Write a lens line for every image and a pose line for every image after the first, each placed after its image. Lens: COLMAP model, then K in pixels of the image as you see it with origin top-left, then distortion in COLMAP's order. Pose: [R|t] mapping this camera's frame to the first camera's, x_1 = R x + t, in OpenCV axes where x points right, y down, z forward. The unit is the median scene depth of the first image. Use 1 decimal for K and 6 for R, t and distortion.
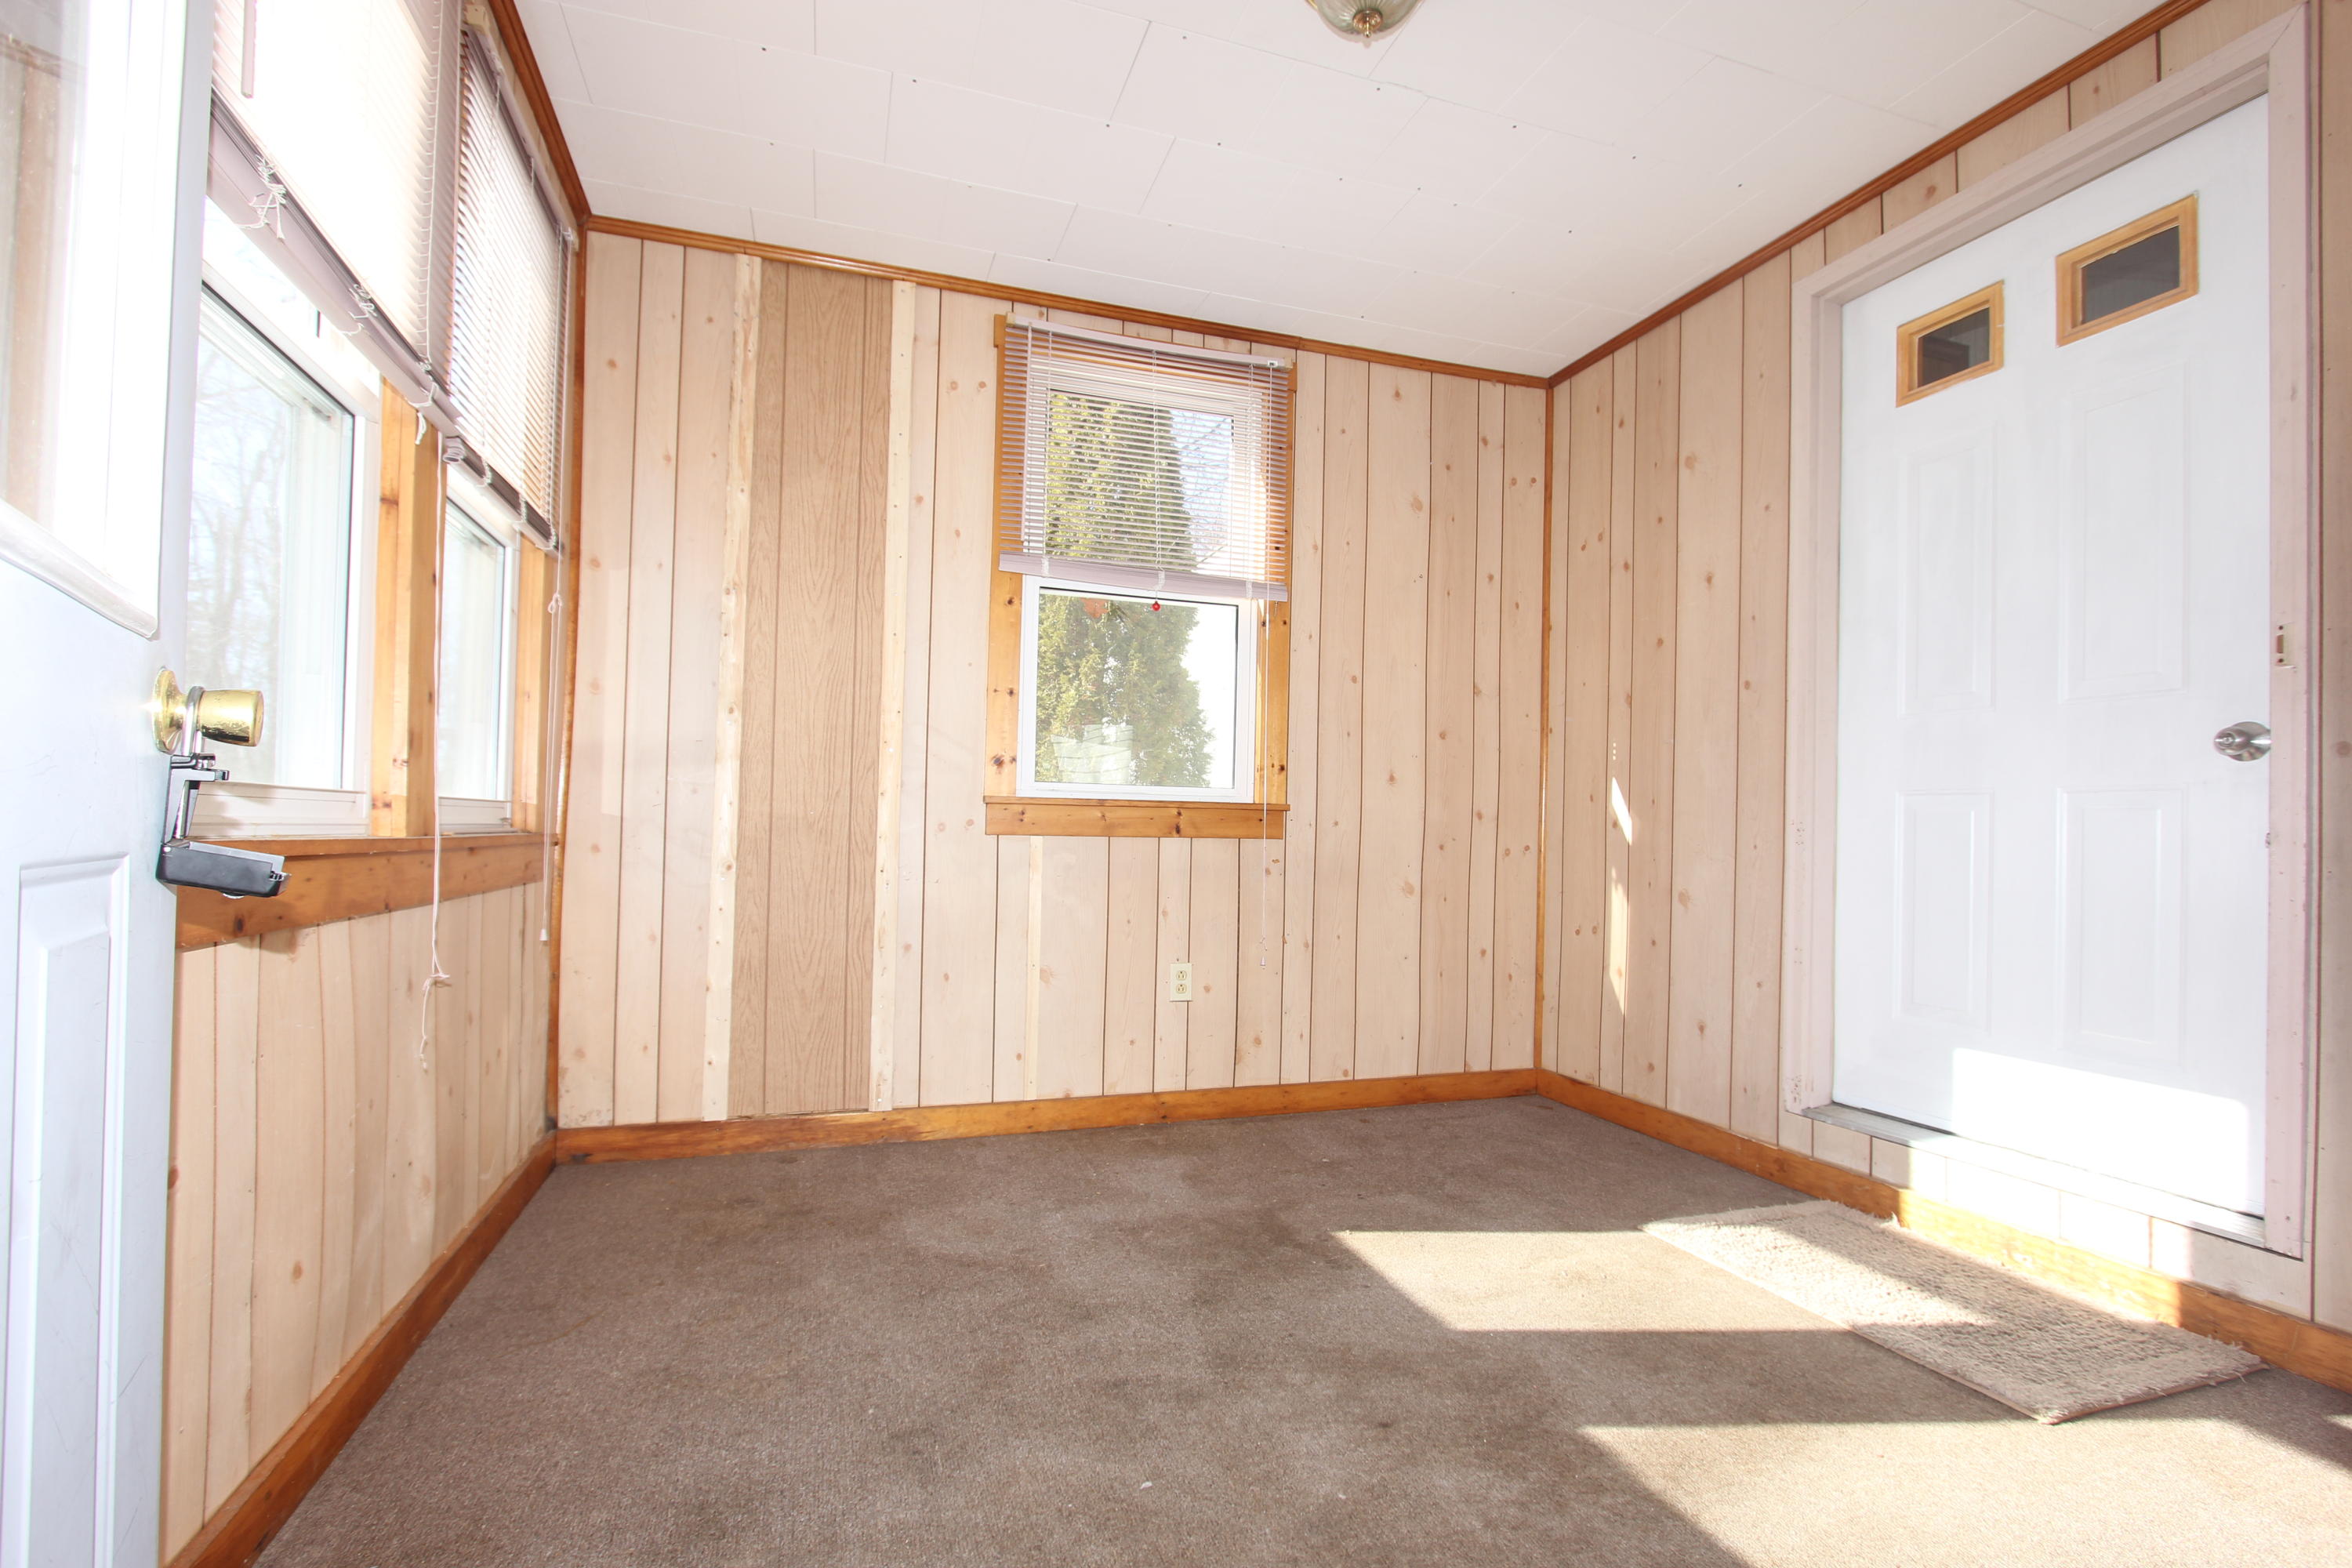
lens RADIAL K [[1083.8, 0, 1186.6], [0, 1083.8, 804.2], [0, 0, 1]] dist [-0.014216, 0.001225]
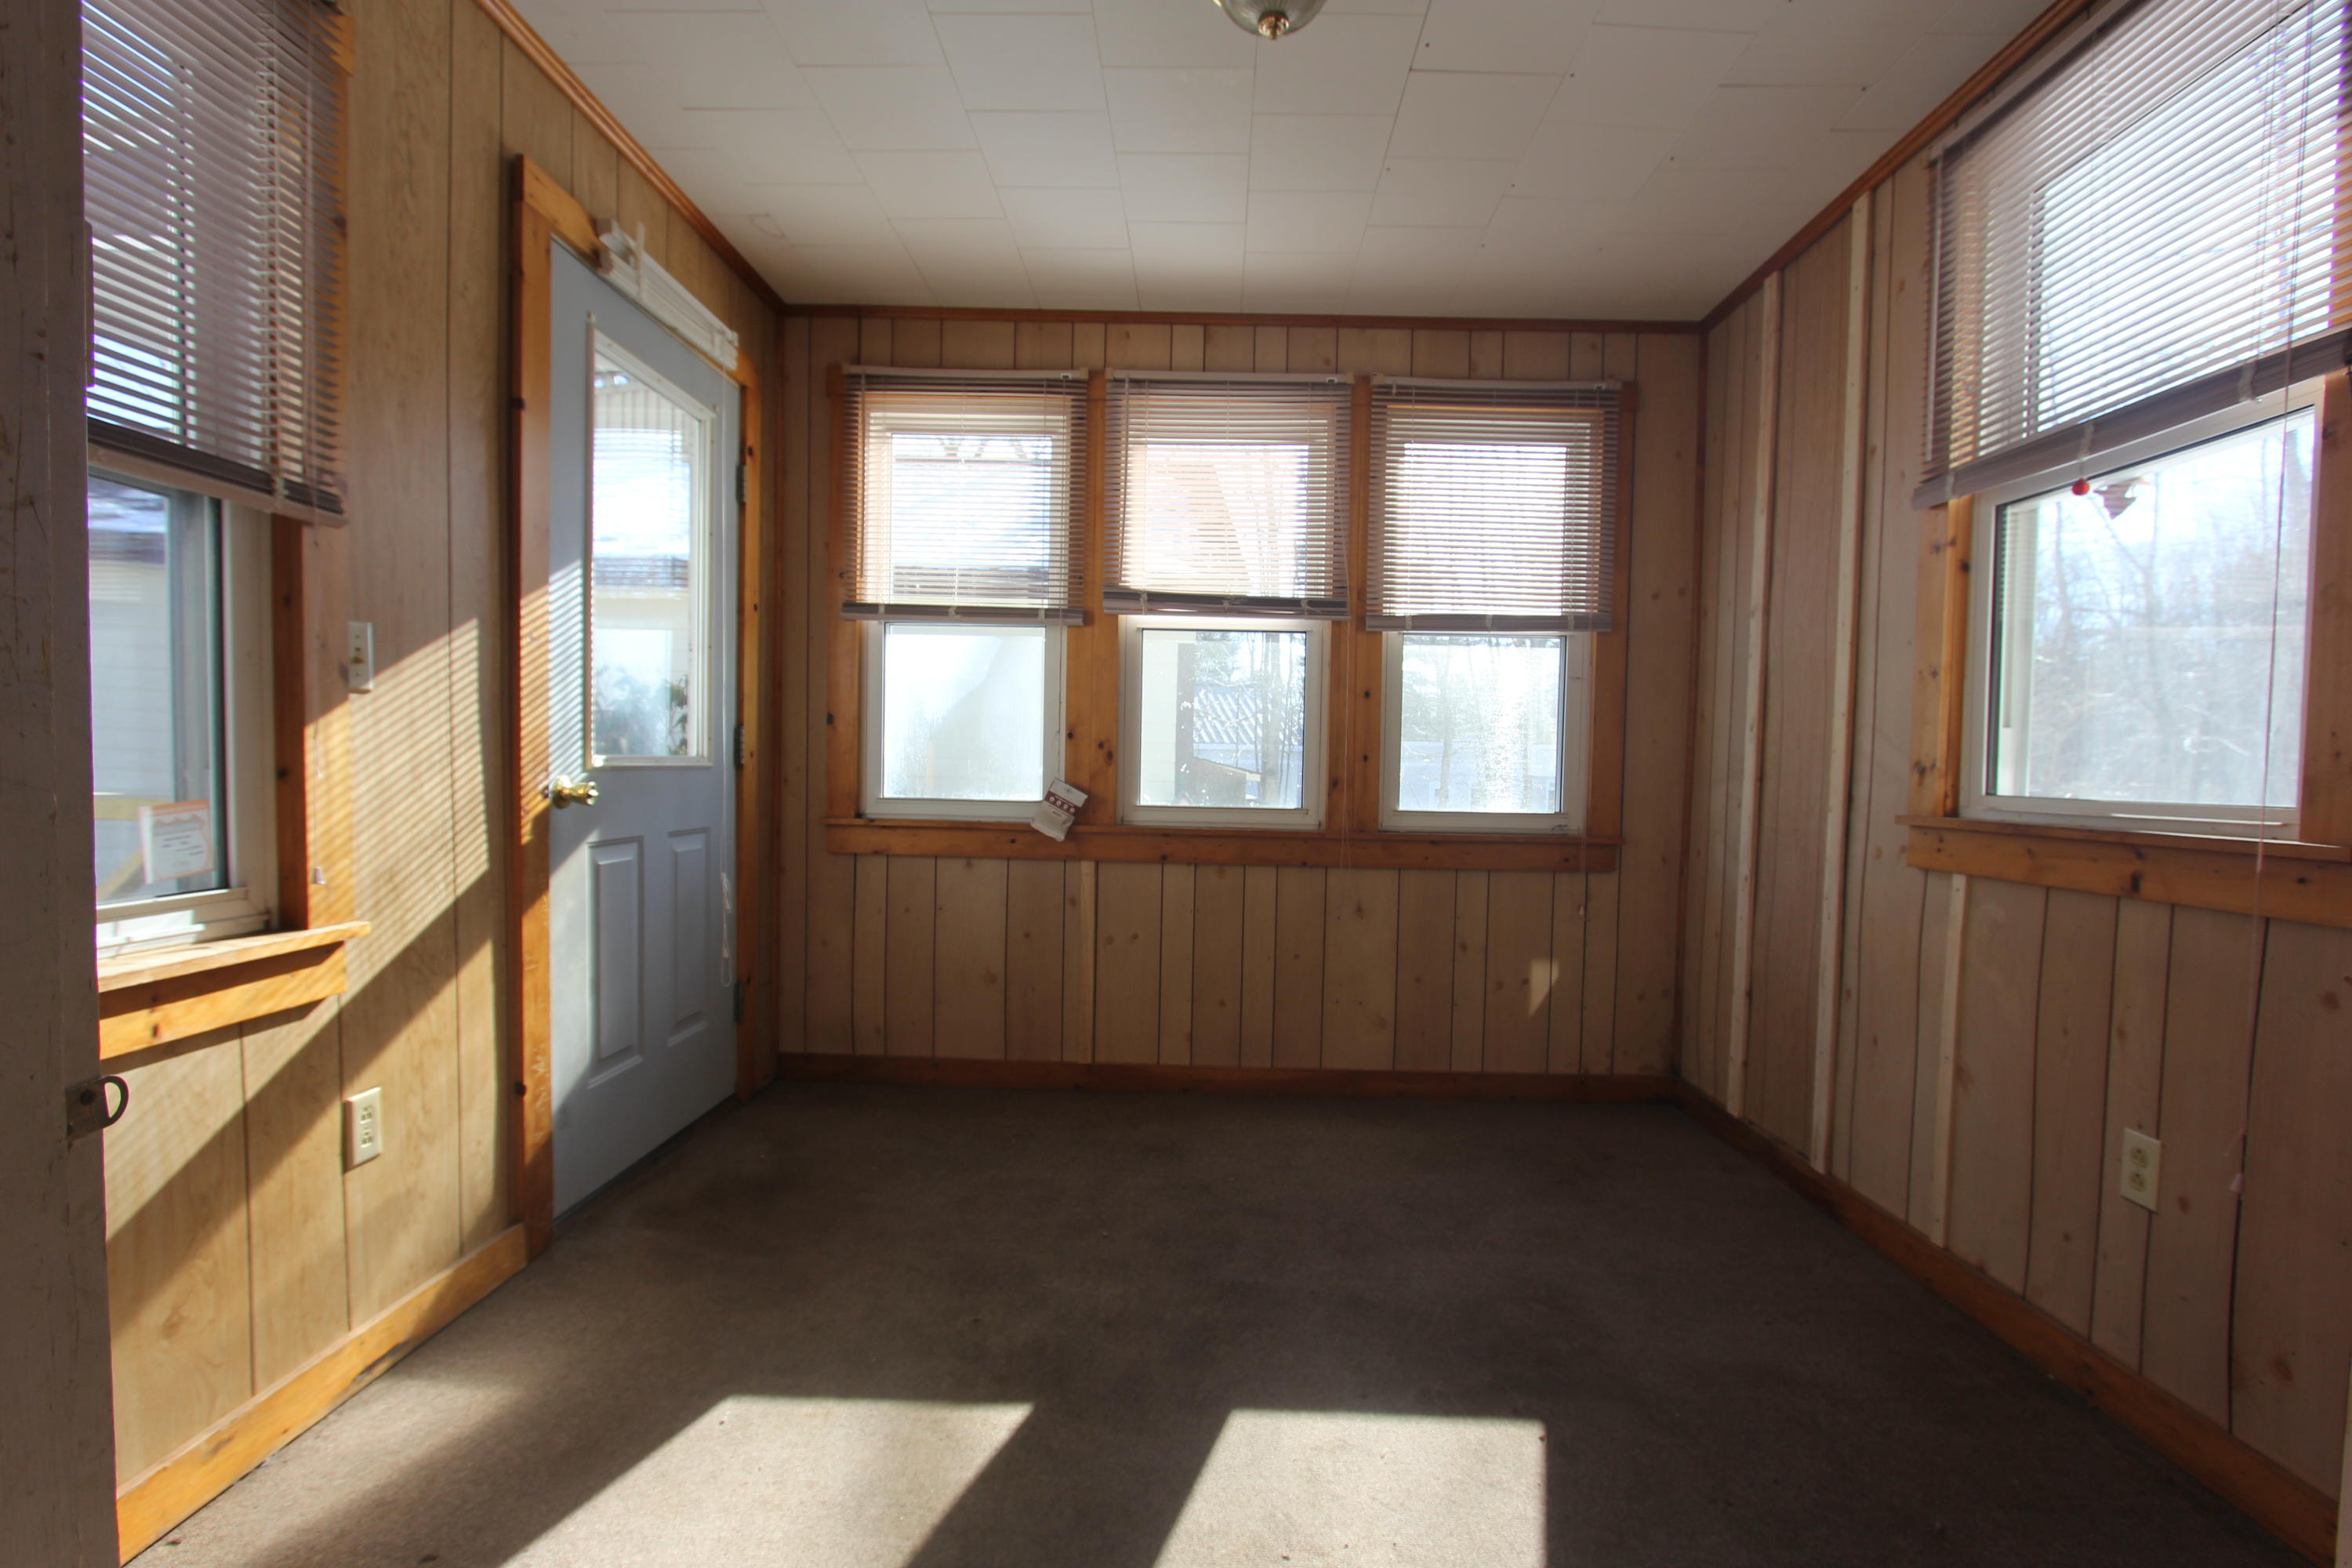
lens RADIAL K [[1093.6, 0, 1176.0], [0, 1093.6, 784.0], [0, 0, 1]] dist [-0.000141, 0.000480]
pose [[-0.341567, -0.006996, -0.939832, 0.696085], [0.006125, 0.999934, -0.009669, -0.025077], [0.939838, -0.009059, -0.341501, 0.771768]]
